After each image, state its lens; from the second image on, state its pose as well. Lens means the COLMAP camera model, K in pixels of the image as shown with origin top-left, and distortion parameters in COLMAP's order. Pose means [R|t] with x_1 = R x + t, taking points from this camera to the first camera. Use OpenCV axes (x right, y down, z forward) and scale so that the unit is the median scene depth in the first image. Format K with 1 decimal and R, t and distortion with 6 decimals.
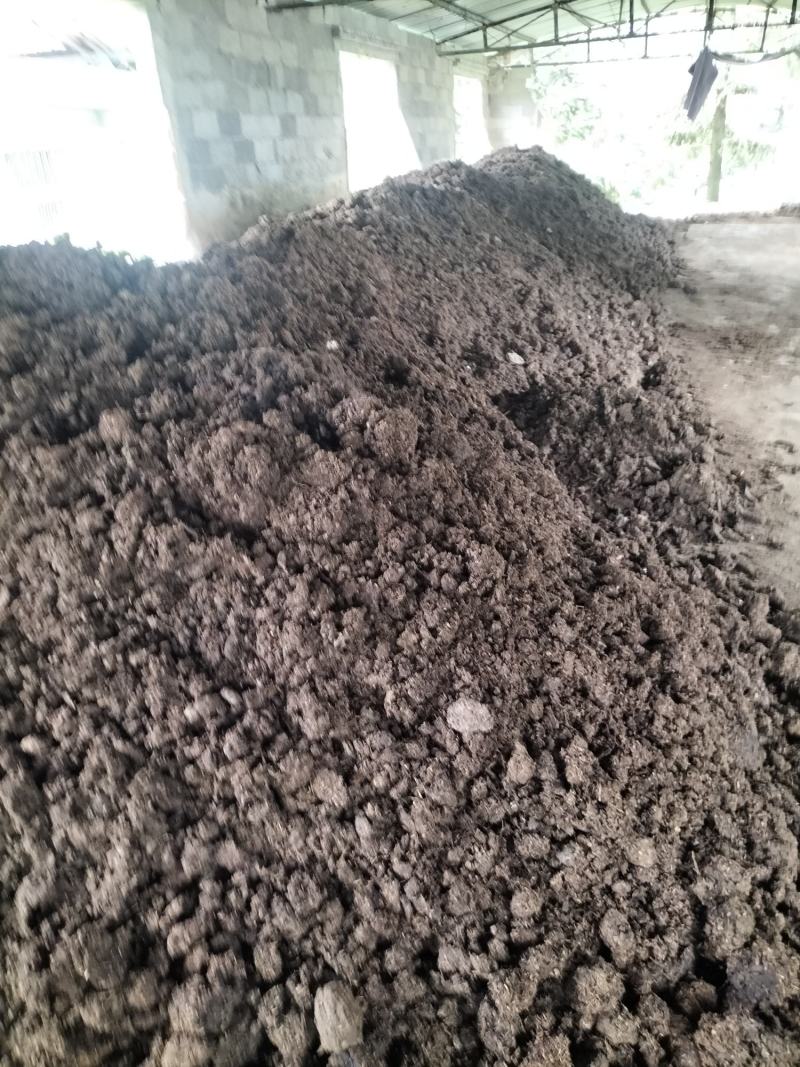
lens RADIAL K [[816.5, 0, 400.0], [0, 816.5, 533.5], [0, 0, 1]] dist [0.072727, -0.101912]
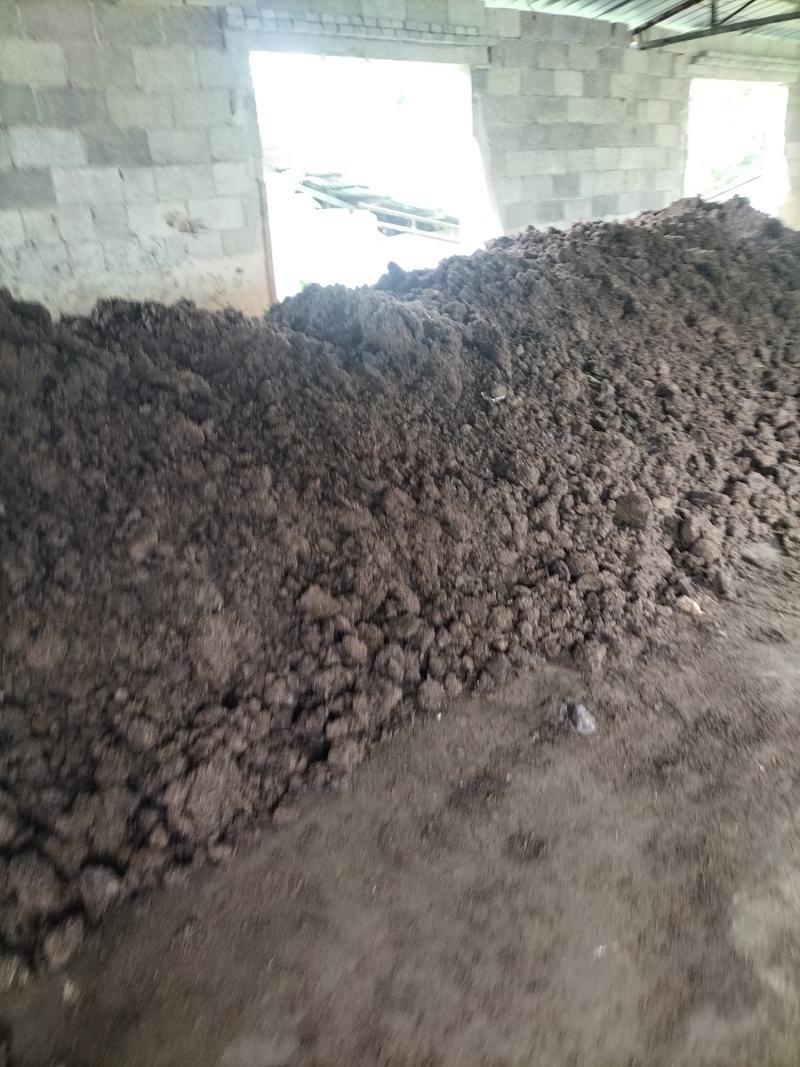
lens RADIAL K [[793.8, 0, 388.9], [0, 793.8, 533.7], [0, 0, 1]] dist [0.074217, -0.106879]
pose [[0.849466, 0.202250, -0.487343, 1.850528], [-0.208255, 0.977150, 0.042522, -1.557805], [0.484807, 0.065370, 0.872175, 3.039309]]
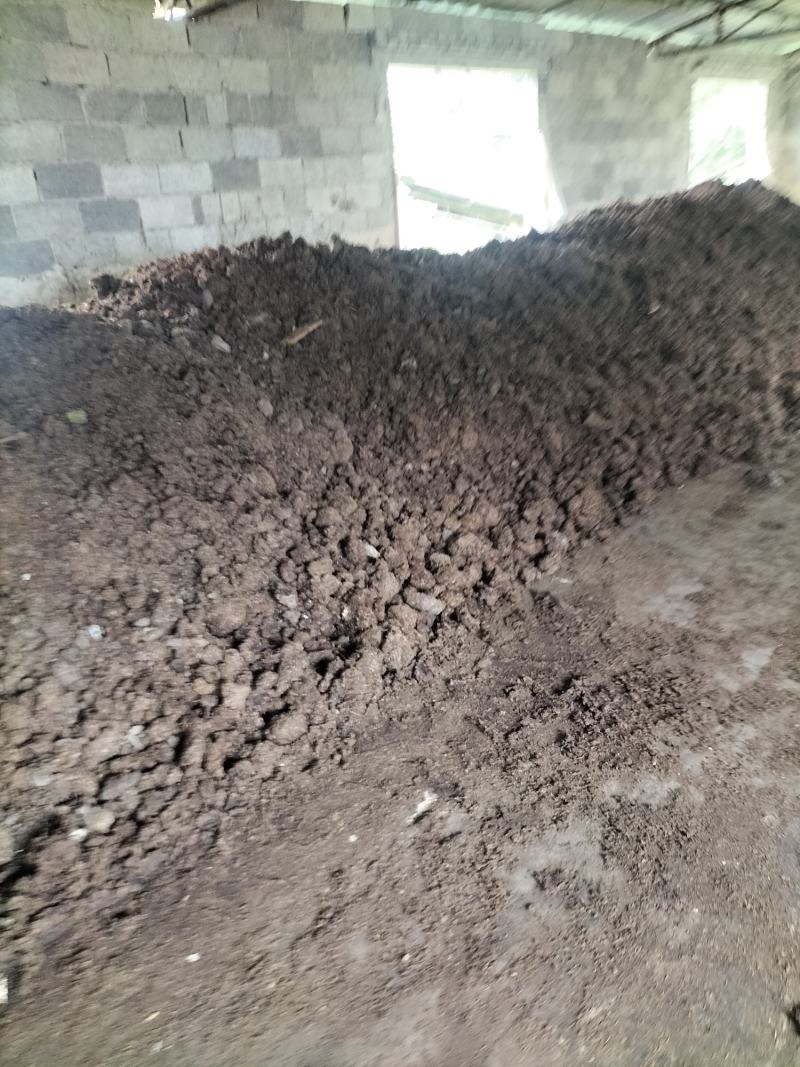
lens RADIAL K [[793.8, 0, 388.9], [0, 793.8, 533.7], [0, 0, 1]] dist [0.074217, -0.106879]
pose [[0.884851, 0.163431, -0.436268, 1.599742], [-0.166758, 0.985512, 0.030962, -1.035104], [0.435007, 0.045355, 0.899284, 2.000725]]
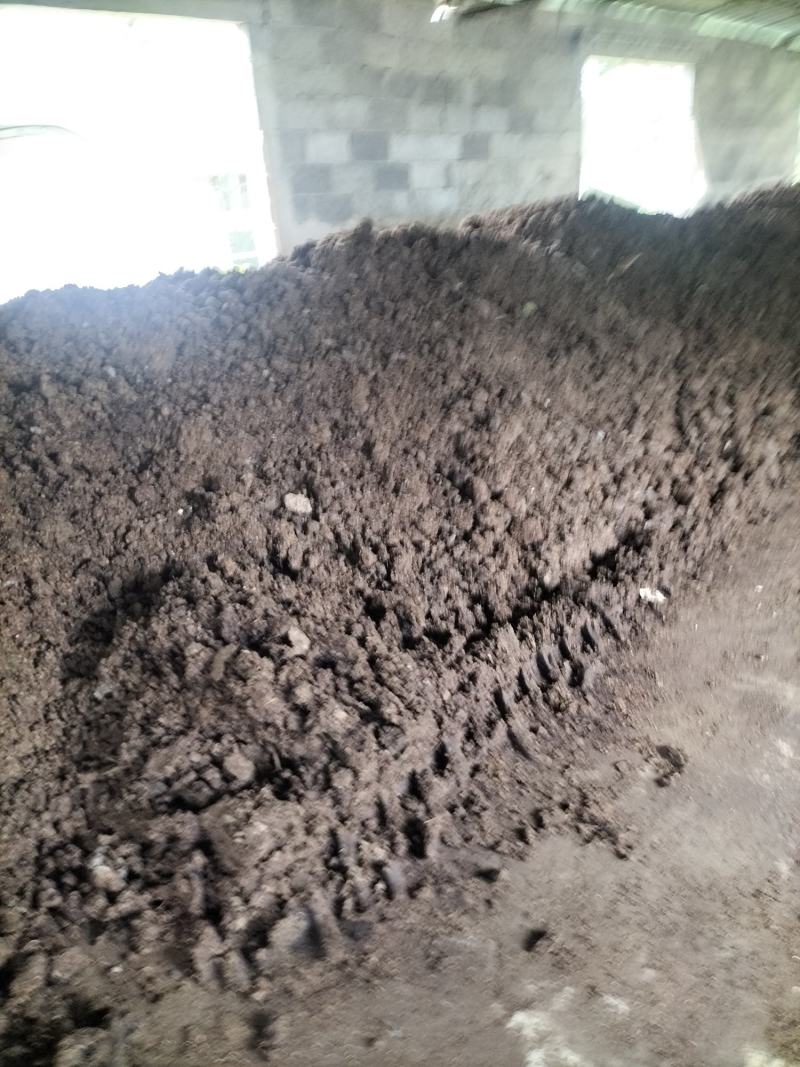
lens RADIAL K [[793.8, 0, 388.9], [0, 793.8, 533.7], [0, 0, 1]] dist [0.074217, -0.106879]
pose [[0.872695, 0.199398, -0.445695, 1.128210], [-0.200077, 0.978695, 0.046093, -0.526027], [0.445390, 0.048948, 0.893998, 1.010876]]
